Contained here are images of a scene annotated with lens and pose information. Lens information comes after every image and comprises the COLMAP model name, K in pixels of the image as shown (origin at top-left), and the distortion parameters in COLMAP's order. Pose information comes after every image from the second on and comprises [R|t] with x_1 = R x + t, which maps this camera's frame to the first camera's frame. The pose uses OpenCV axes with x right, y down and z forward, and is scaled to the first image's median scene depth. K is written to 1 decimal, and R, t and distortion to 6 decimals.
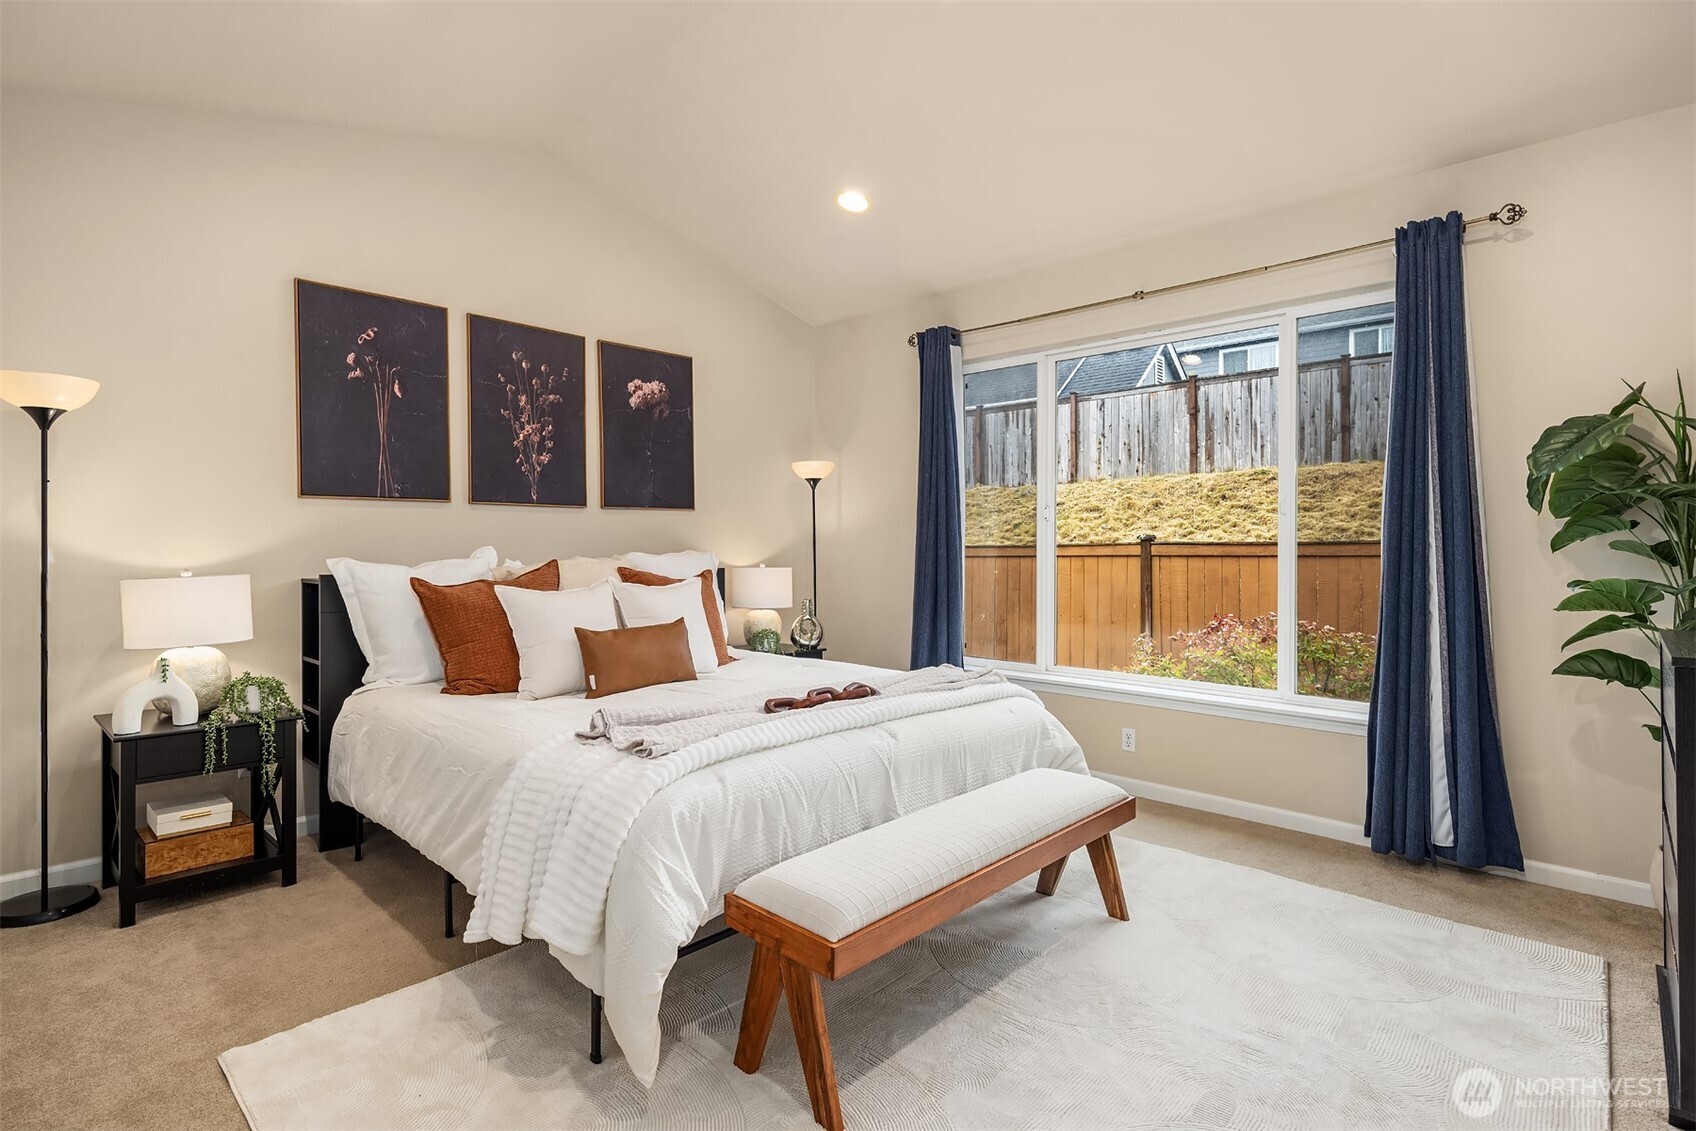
lens RADIAL K [[835.7, 0, 842.2], [0, 835.7, 541.9], [0, 0, 1]] dist [-0.001338, -0.000099]
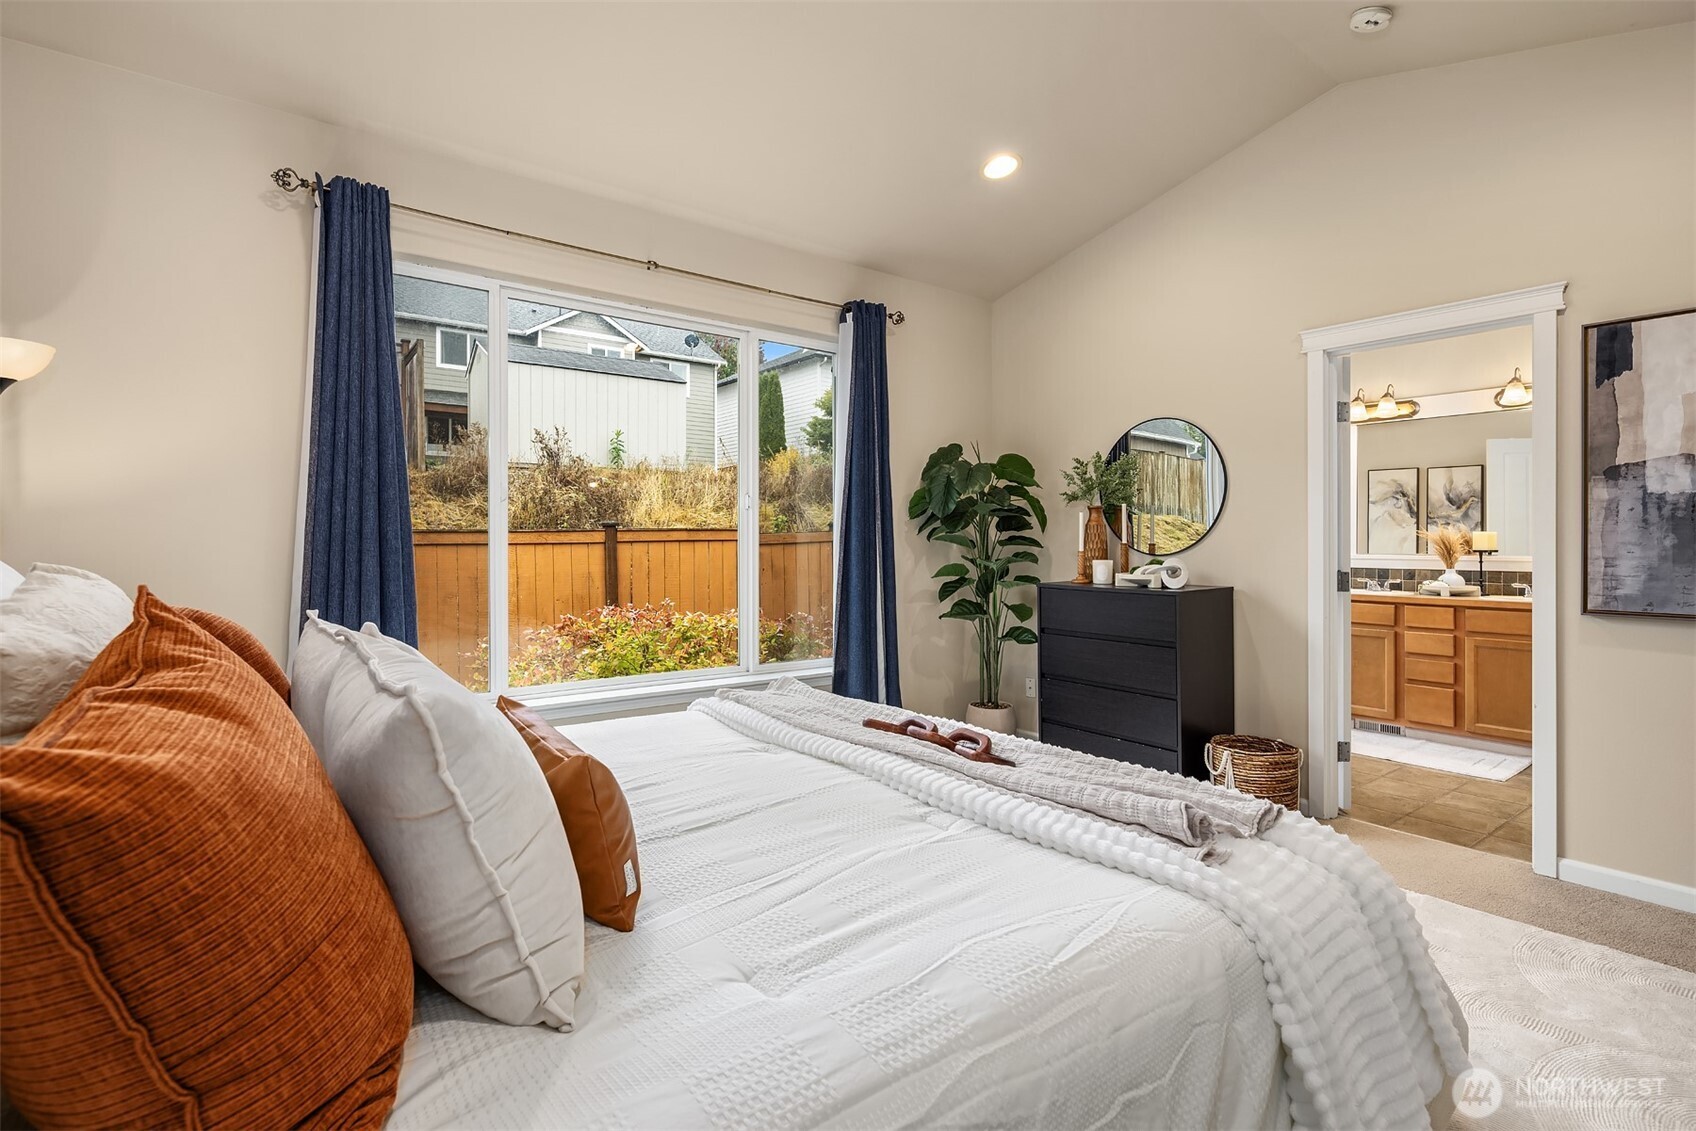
lens RADIAL K [[835.7, 0, 842.2], [0, 835.7, 541.9], [0, 0, 1]] dist [-0.001338, -0.000099]
pose [[0.181960, 0.009848, 0.983257, -0.556385], [-0.020038, 0.999779, -0.006305, 0.018918], [-0.983102, -0.018555, 0.182117, 0.647289]]
